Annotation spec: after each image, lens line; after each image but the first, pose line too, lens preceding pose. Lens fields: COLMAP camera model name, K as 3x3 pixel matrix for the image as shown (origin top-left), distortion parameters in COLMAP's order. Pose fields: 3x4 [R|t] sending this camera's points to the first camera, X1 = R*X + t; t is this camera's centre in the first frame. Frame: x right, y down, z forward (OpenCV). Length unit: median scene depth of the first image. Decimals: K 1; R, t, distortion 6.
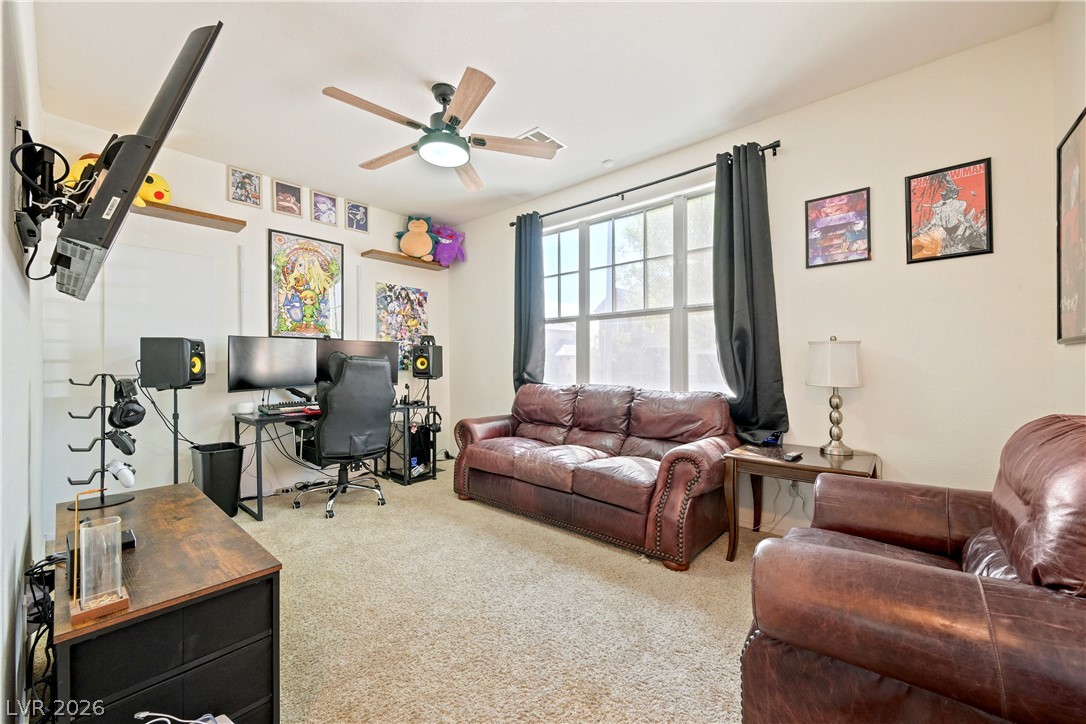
lens RADIAL K [[428.0, 0, 536.2], [0, 428.0, 361.1], [0, 0, 1]] dist [-0.001245, -0.000484]
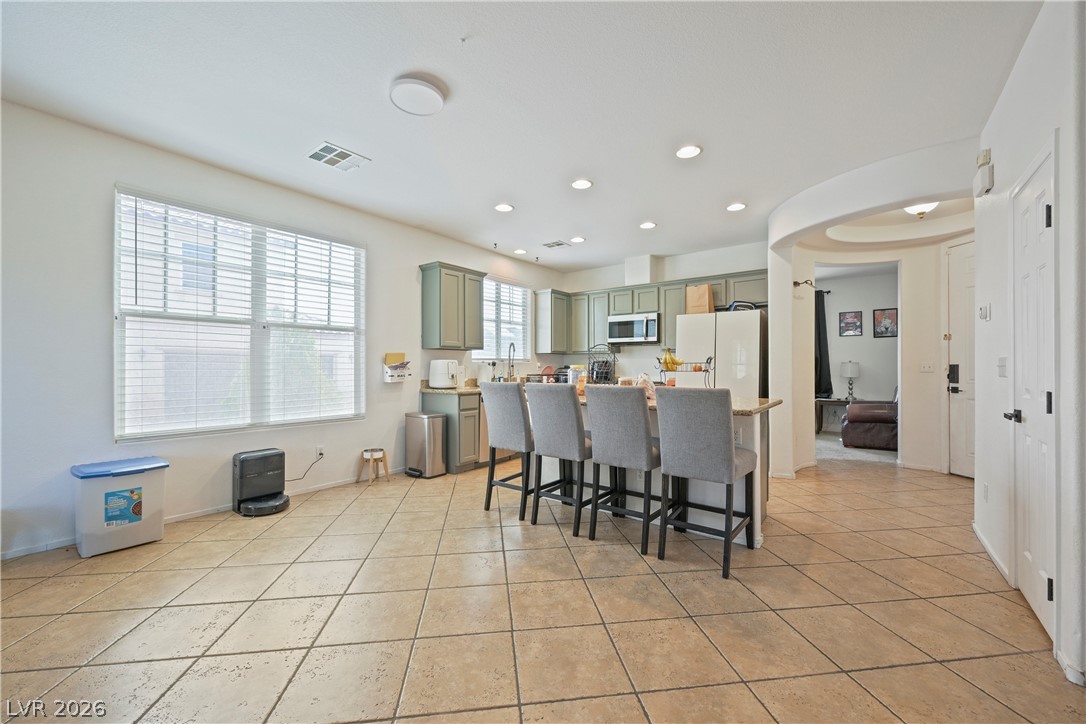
lens RADIAL K [[428.0, 0, 537.3], [0, 428.0, 366.0], [0, 0, 1]] dist [-0.001245, -0.000484]
pose [[0.998219, 0.003616, 0.059540, -1.676547], [-0.003543, 0.999993, -0.001332, -0.008175], [-0.059545, 0.001118, 0.998225, -1.867510]]
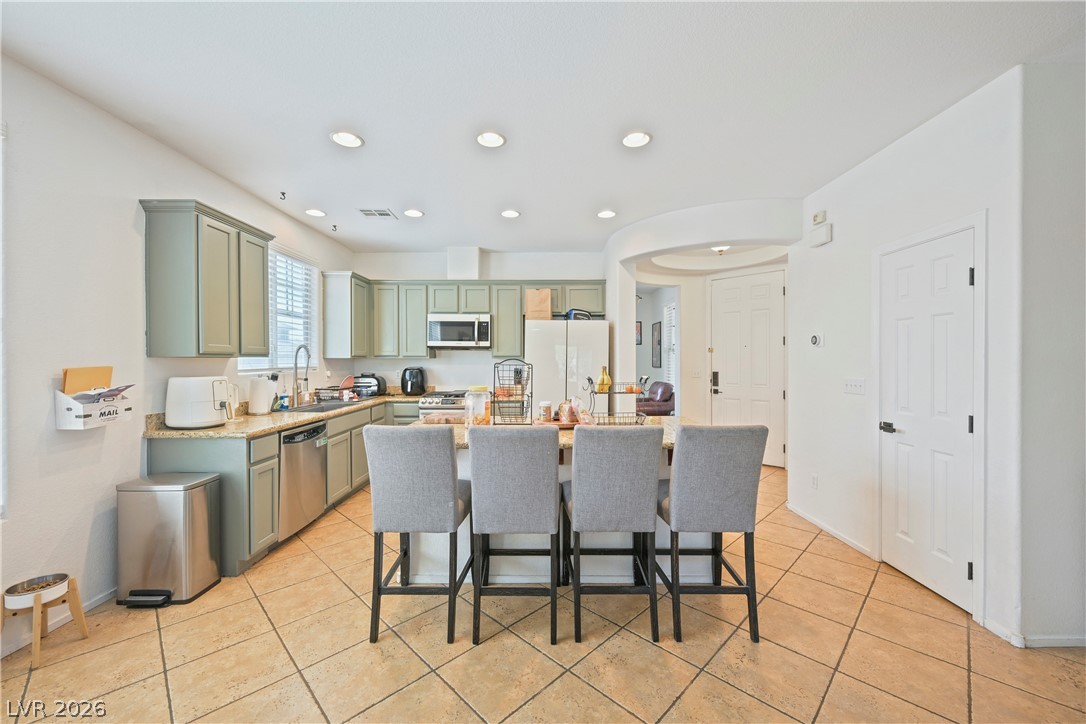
lens RADIAL K [[428.0, 0, 542.3], [0, 428.0, 361.8], [0, 0, 1]] dist [-0.001245, -0.000484]
pose [[0.753066, -0.000390, 0.657945, -2.063963], [-0.002534, 0.999991, 0.003493, -0.085764], [-0.657940, -0.004298, 0.753058, -1.282854]]
